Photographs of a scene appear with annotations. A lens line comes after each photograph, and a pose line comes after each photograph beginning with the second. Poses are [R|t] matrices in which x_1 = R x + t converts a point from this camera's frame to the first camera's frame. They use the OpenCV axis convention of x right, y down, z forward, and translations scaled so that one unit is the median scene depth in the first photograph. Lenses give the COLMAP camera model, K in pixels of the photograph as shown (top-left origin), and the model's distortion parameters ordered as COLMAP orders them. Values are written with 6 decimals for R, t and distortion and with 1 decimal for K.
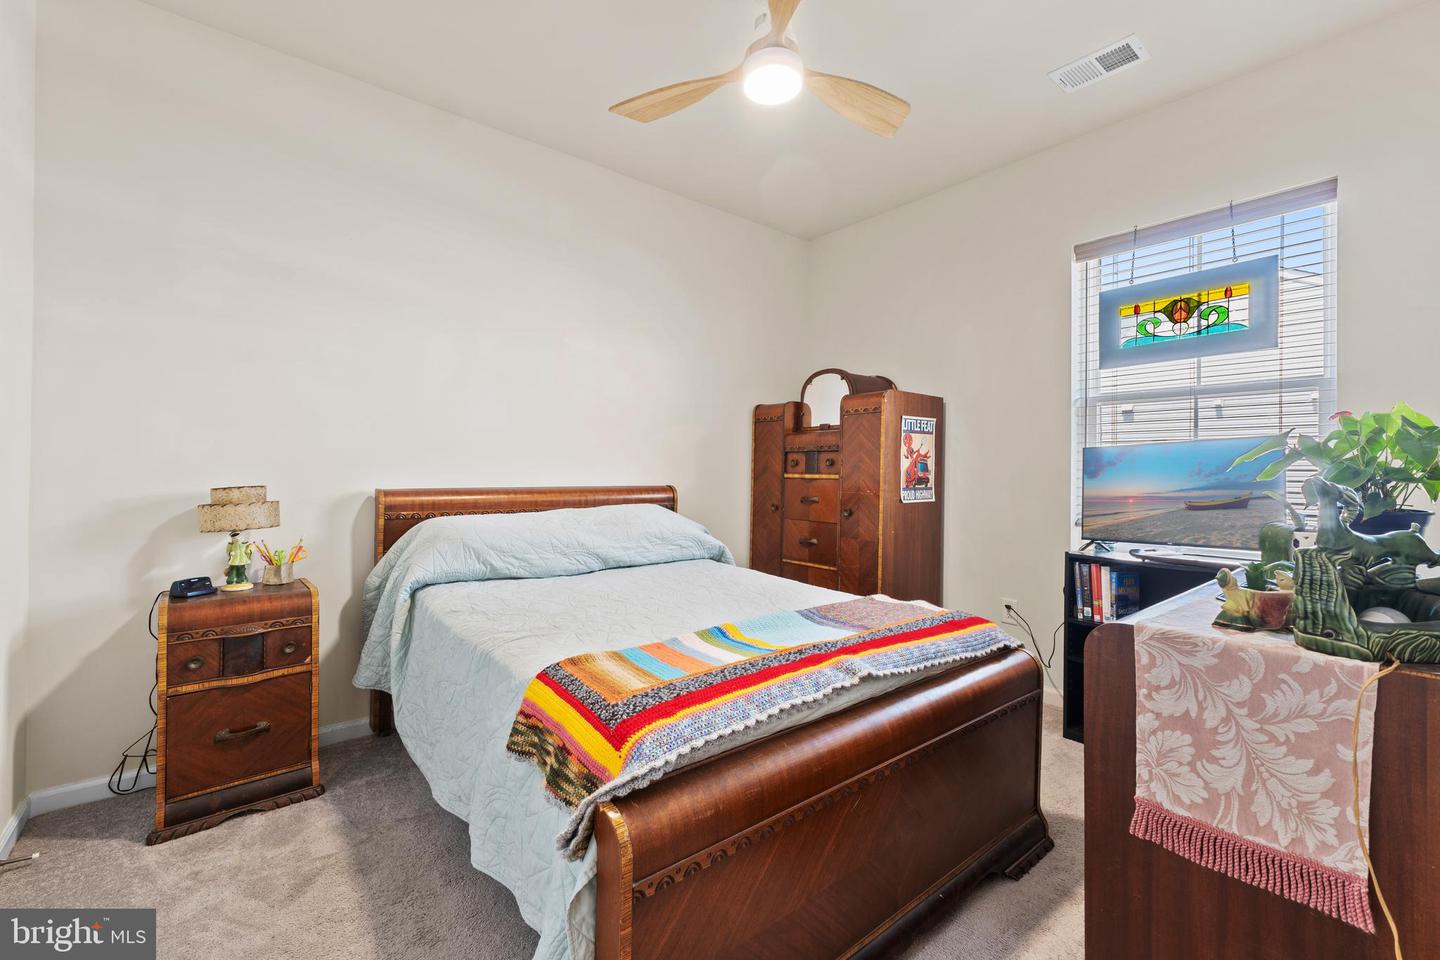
lens RADIAL K [[616.8, 0, 722.0], [0, 616.8, 480.6], [0, 0, 1]] dist [0.000257, -0.000049]
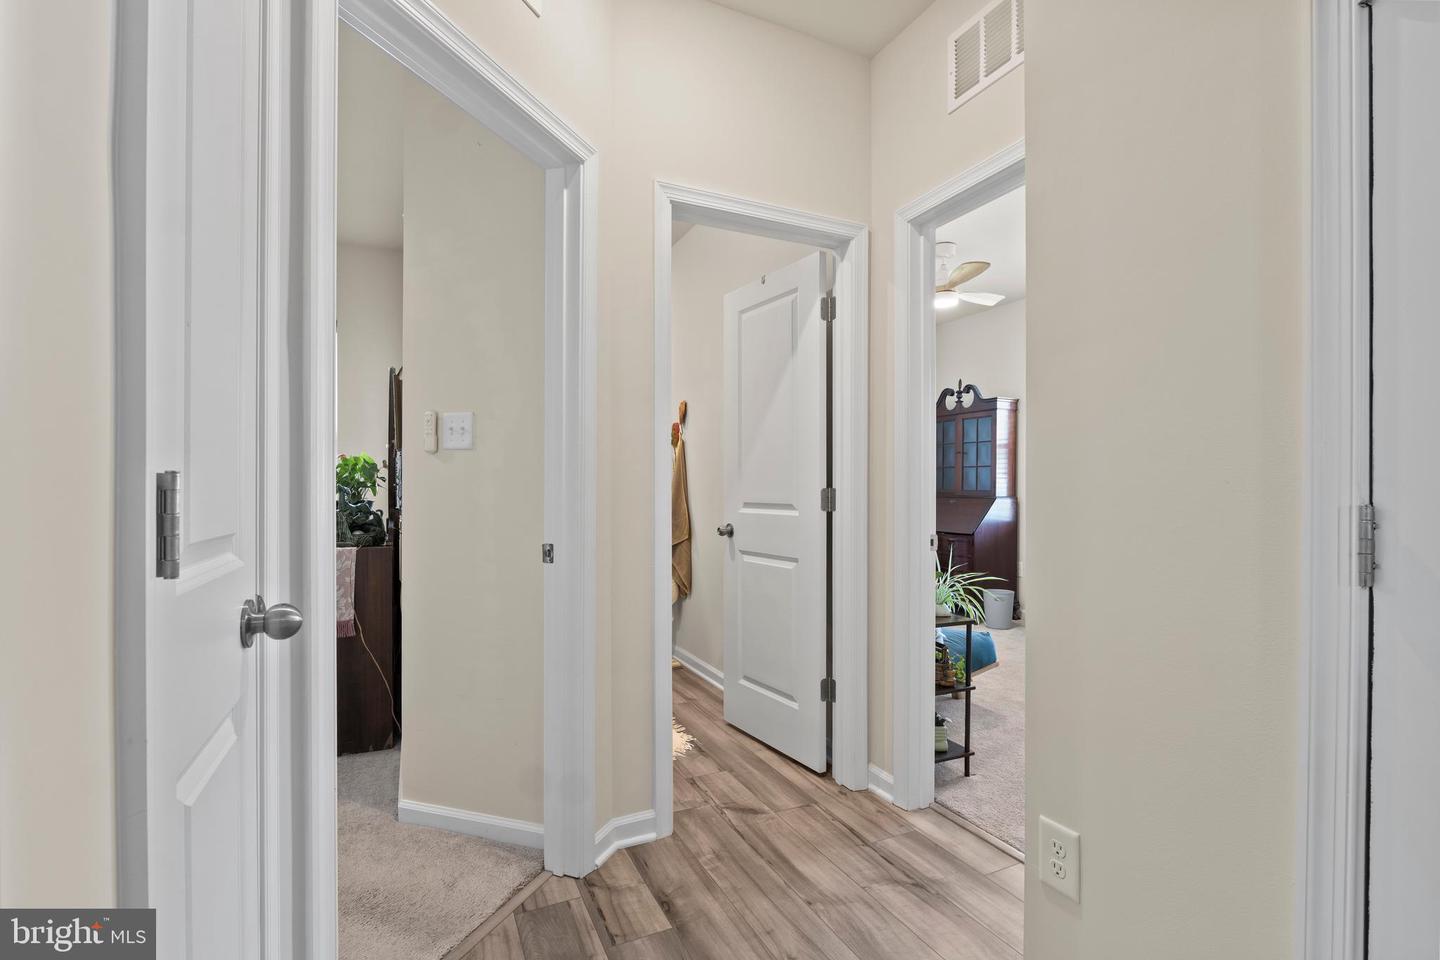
lens RADIAL K [[662.9, 0, 720.3], [0, 662.9, 491.8], [0, 0, 1]] dist [-0.002694, -0.000063]
pose [[0.246585, -0.007504, 0.969092, -1.606965], [-0.001131, 0.999967, 0.008031, -0.006188], [-0.969121, -0.003076, 0.246568, -1.498065]]
